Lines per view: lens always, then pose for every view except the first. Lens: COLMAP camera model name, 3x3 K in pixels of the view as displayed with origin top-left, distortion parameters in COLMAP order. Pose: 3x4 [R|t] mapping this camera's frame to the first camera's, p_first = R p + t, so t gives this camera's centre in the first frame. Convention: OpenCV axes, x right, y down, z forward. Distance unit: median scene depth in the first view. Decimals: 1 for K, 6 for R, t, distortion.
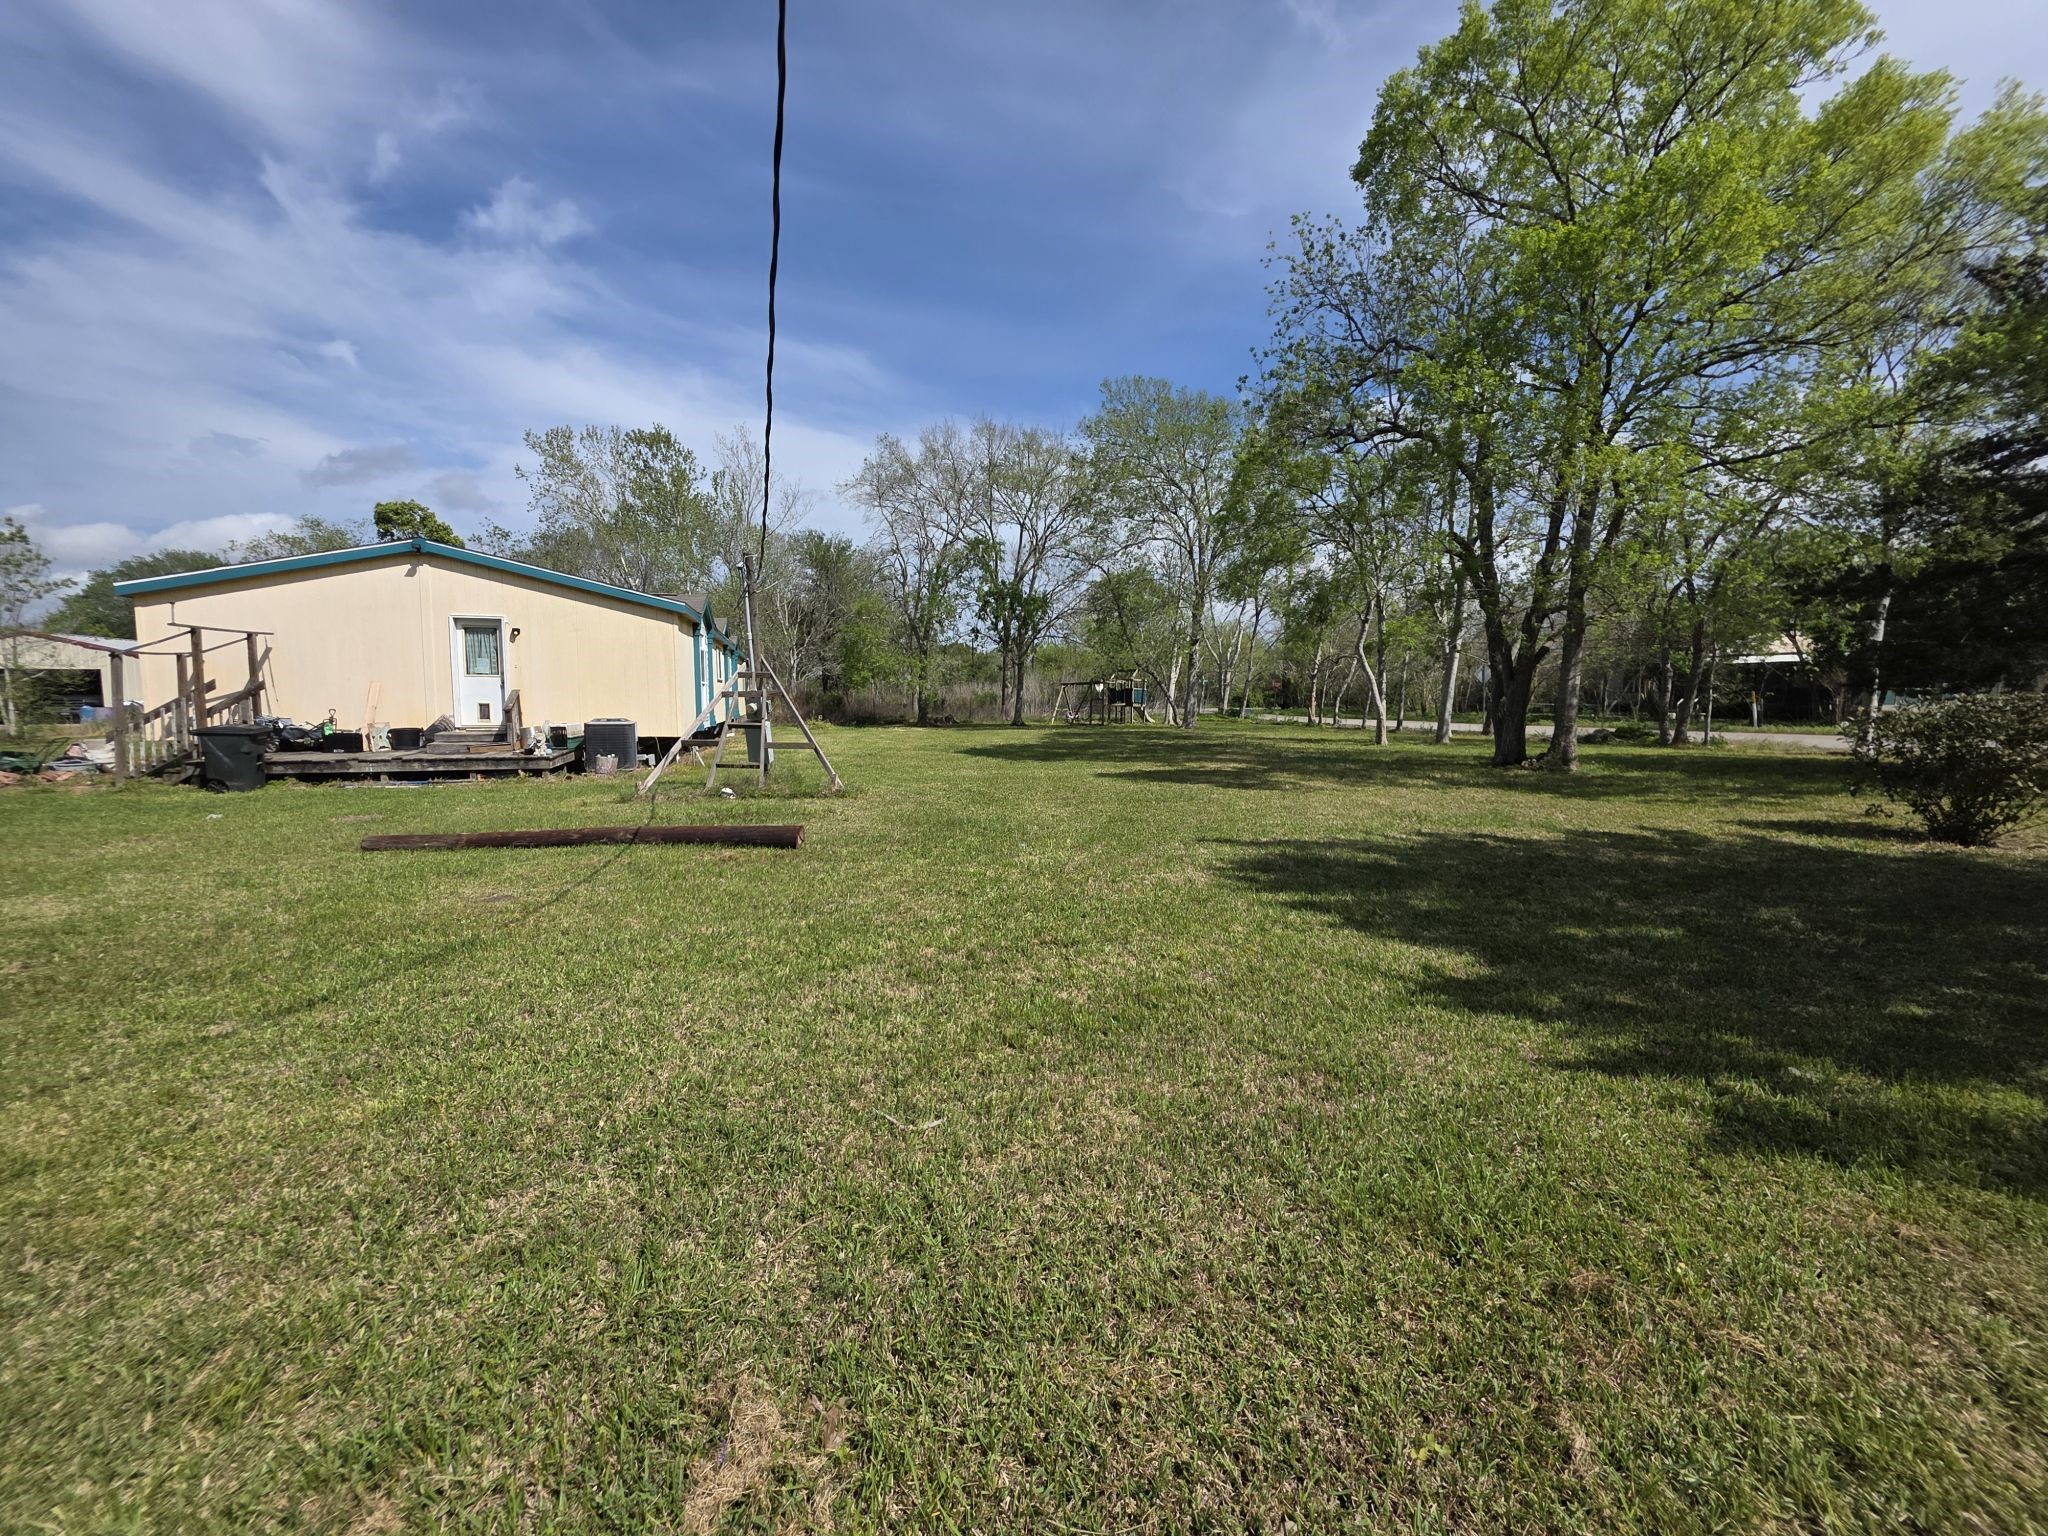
lens RADIAL K [[813.5, 0, 1020.2], [0, 813.5, 803.4], [0, 0, 1]] dist [-0.000452, -0.001278]
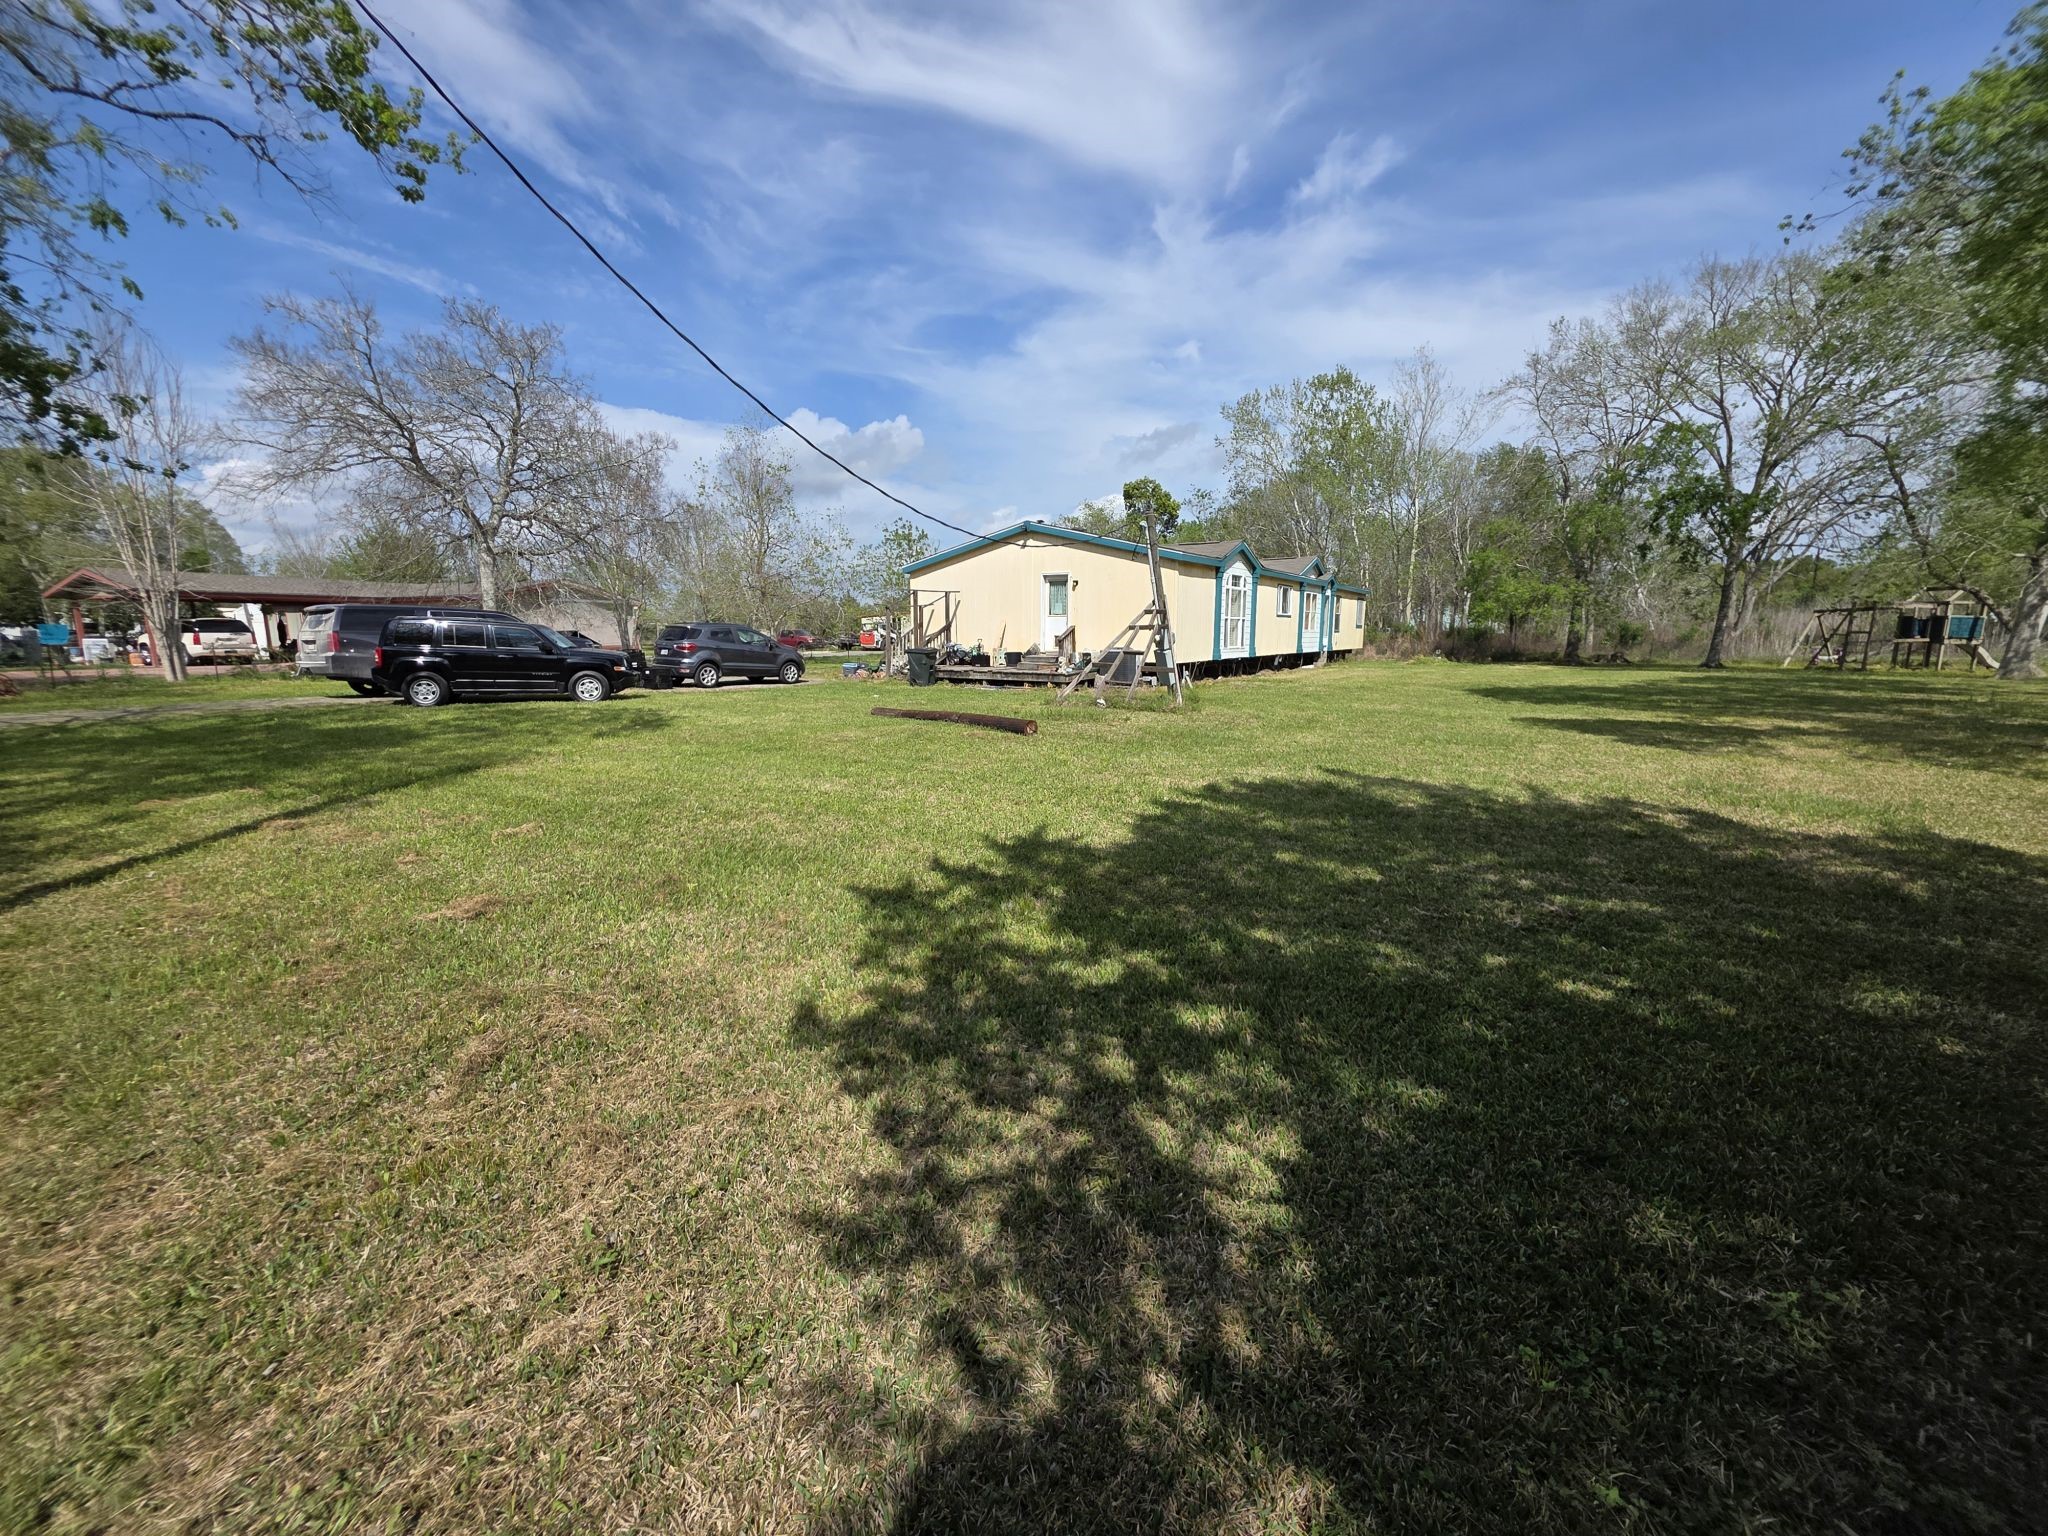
lens RADIAL K [[813.5, 0, 1016.9], [0, 813.5, 778.7], [0, 0, 1]] dist [-0.000452, -0.001278]
pose [[0.648618, 0.131677, -0.749637, 0.135511], [-0.094719, 0.991229, 0.092159, 0.000126], [0.755197, 0.011229, 0.655401, 0.008733]]
